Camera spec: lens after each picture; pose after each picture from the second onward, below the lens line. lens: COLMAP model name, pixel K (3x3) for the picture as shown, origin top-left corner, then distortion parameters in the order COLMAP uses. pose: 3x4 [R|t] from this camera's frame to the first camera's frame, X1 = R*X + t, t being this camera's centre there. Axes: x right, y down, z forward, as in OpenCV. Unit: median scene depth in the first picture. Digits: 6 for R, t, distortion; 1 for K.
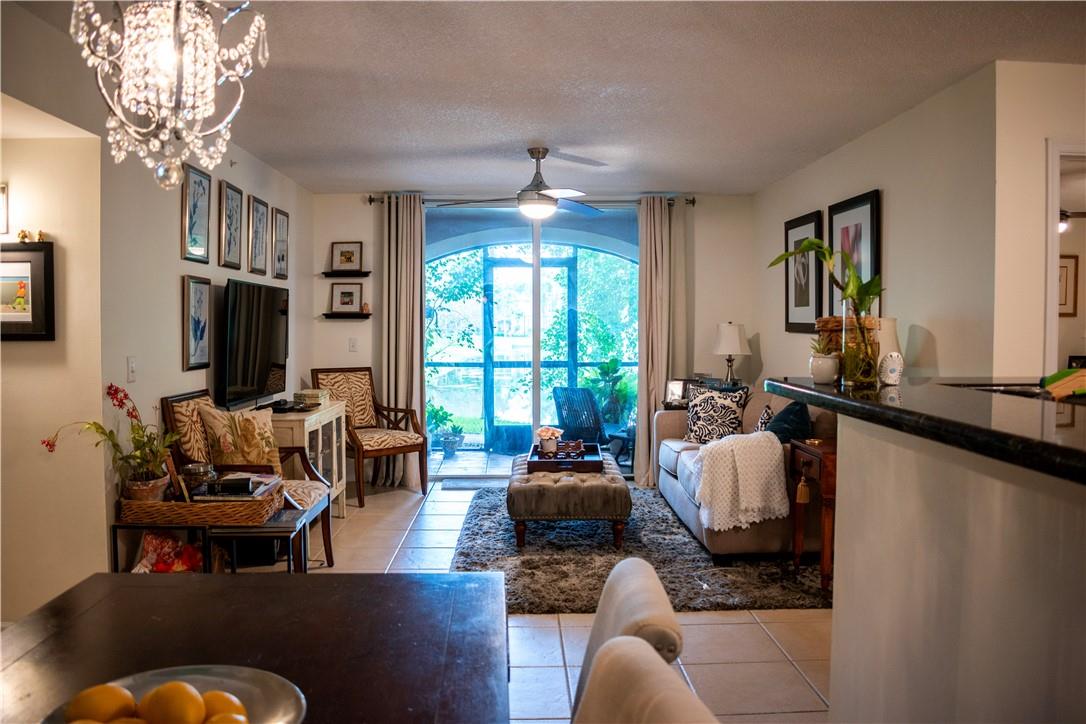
lens RADIAL K [[872.5, 0, 553.5], [0, 872.5, 358.3], [0, 0, 1]] dist [-0.079934, 0.009220]
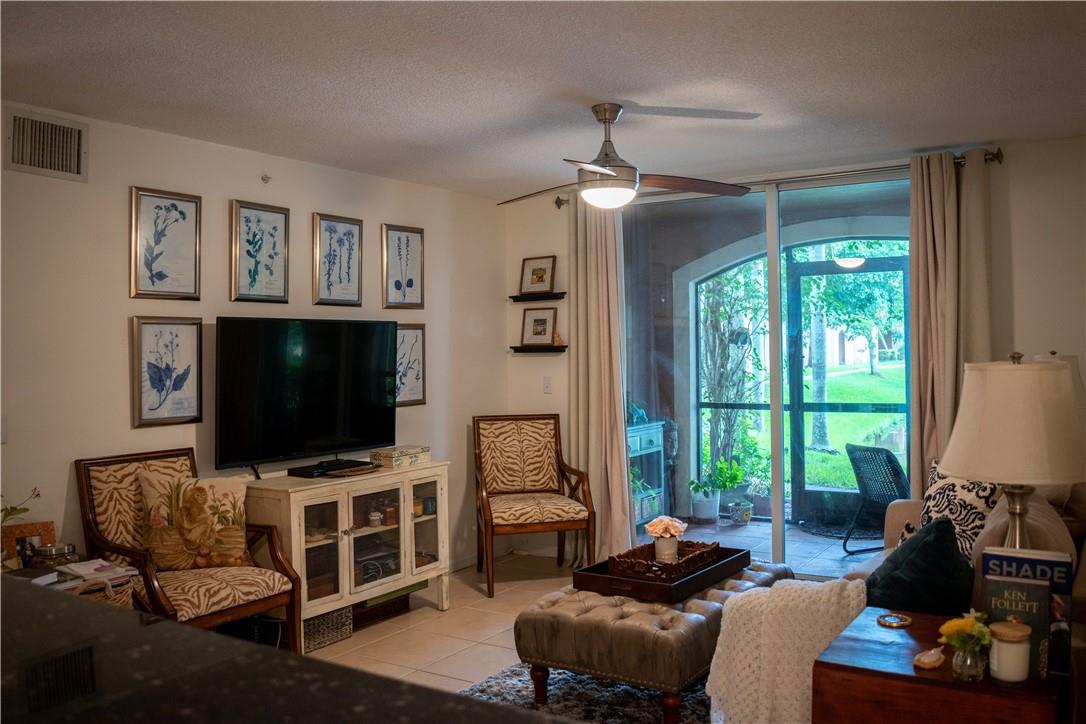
lens RADIAL K [[950.8, 0, 543.2], [0, 950.8, 343.4], [0, 0, 1]] dist [-0.093921, -0.000173]
pose [[0.823142, -0.016870, -0.567585, 0.285636], [-0.003726, 0.999377, -0.035107, -0.025055], [0.567823, 0.031012, 0.822566, 0.302316]]
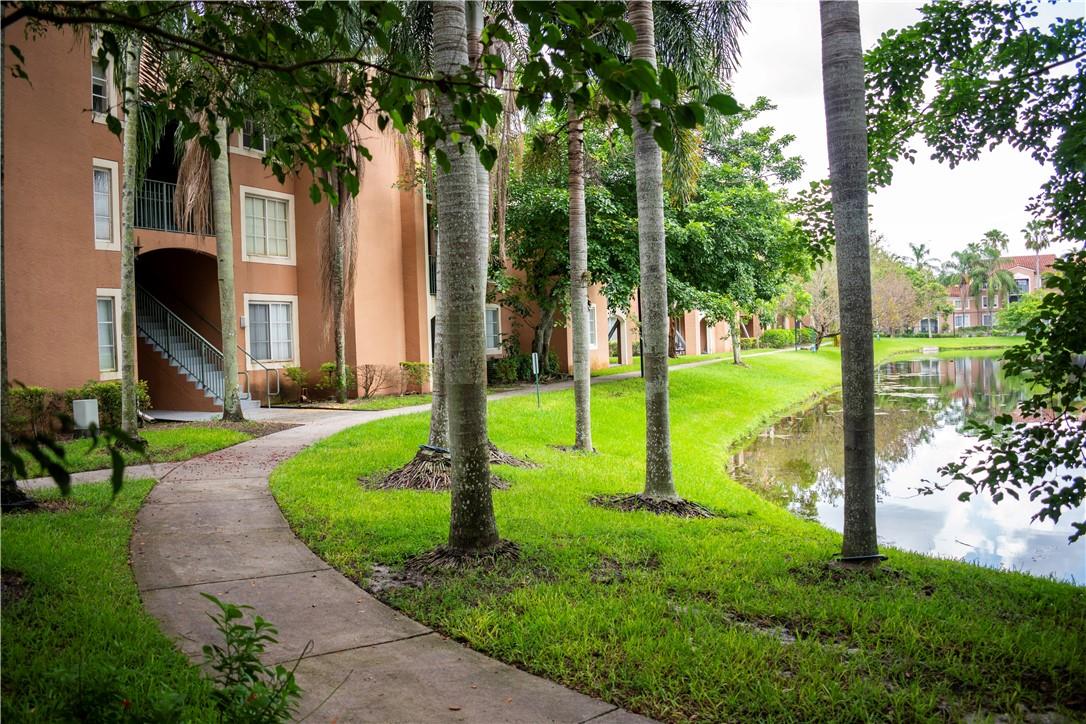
lens RADIAL K [[872.5, 0, 553.5], [0, 872.5, 358.3], [0, 0, 1]] dist [-0.079934, 0.009220]
pose [[0.891055, -0.022960, -0.453315, -0.052188], [0.019889, 0.999736, -0.011540, -0.041976], [0.453460, 0.001267, 0.891276, 1.471008]]
